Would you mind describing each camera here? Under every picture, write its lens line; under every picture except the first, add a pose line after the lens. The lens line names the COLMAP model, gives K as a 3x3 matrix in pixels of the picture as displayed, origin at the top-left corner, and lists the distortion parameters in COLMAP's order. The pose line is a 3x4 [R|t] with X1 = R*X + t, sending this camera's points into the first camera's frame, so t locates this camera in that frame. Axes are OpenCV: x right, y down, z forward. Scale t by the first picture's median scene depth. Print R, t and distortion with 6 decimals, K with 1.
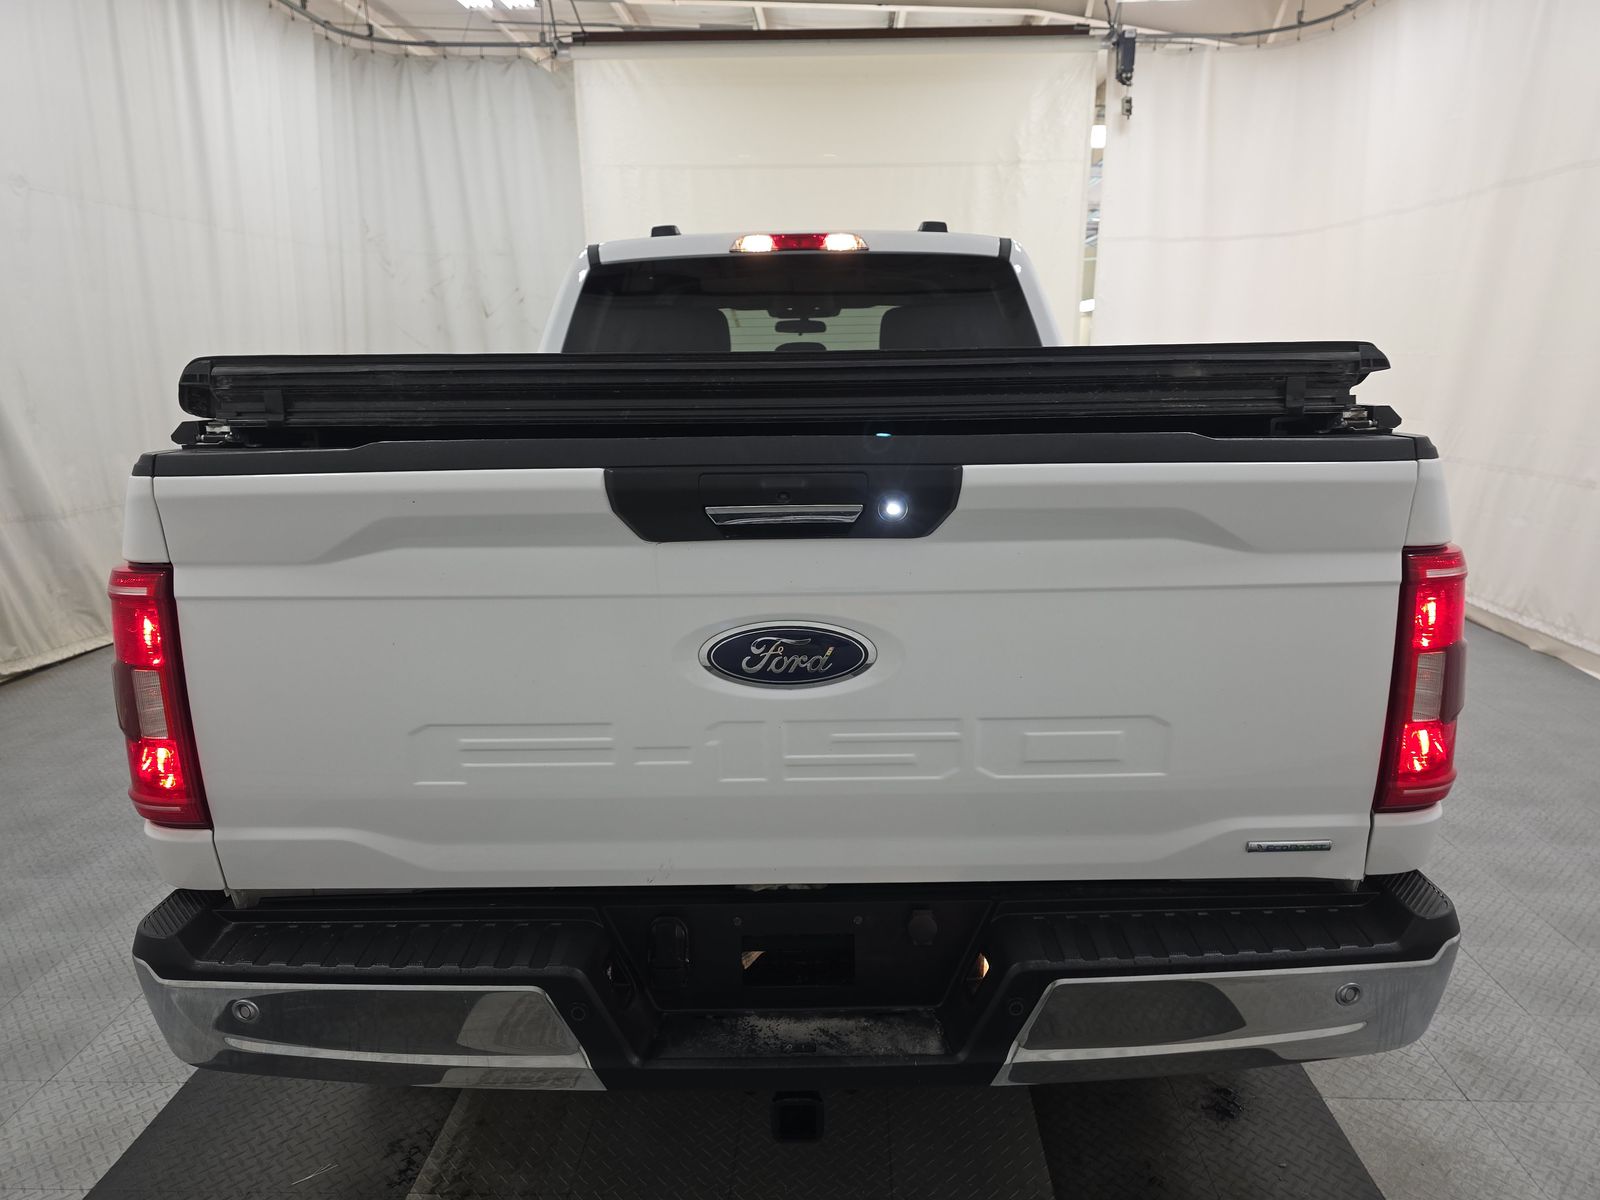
lens RADIAL K [[1078.9, 0, 804.1], [0, 1078.9, 606.8], [0, 0, 1]] dist [0.019980, -0.018687]
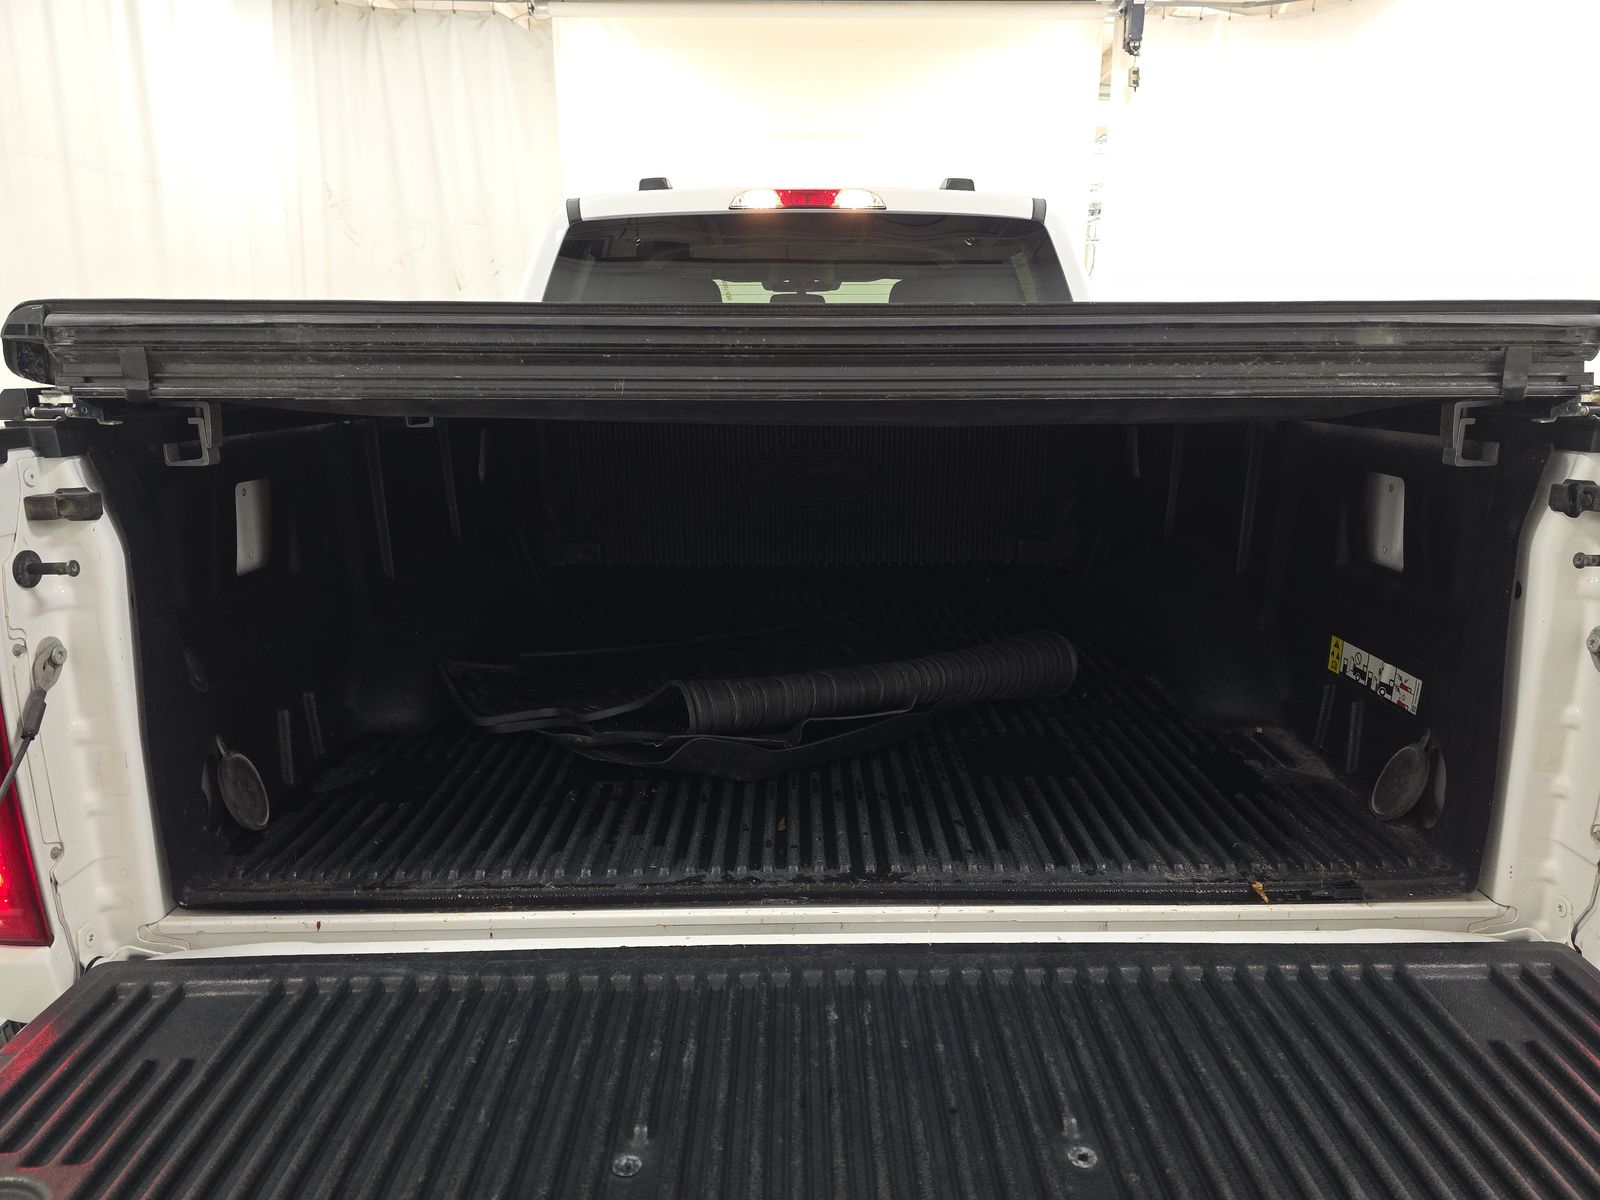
lens RADIAL K [[1078.9, 0, 805.4], [0, 1078.9, 602.9], [0, 0, 1]] dist [0.019980, -0.018687]
pose [[0.999718, 0.007562, 0.022495, -0.023308], [-0.007815, 0.999907, 0.011153, -0.017318], [-0.022409, -0.011325, 0.999685, 0.112815]]
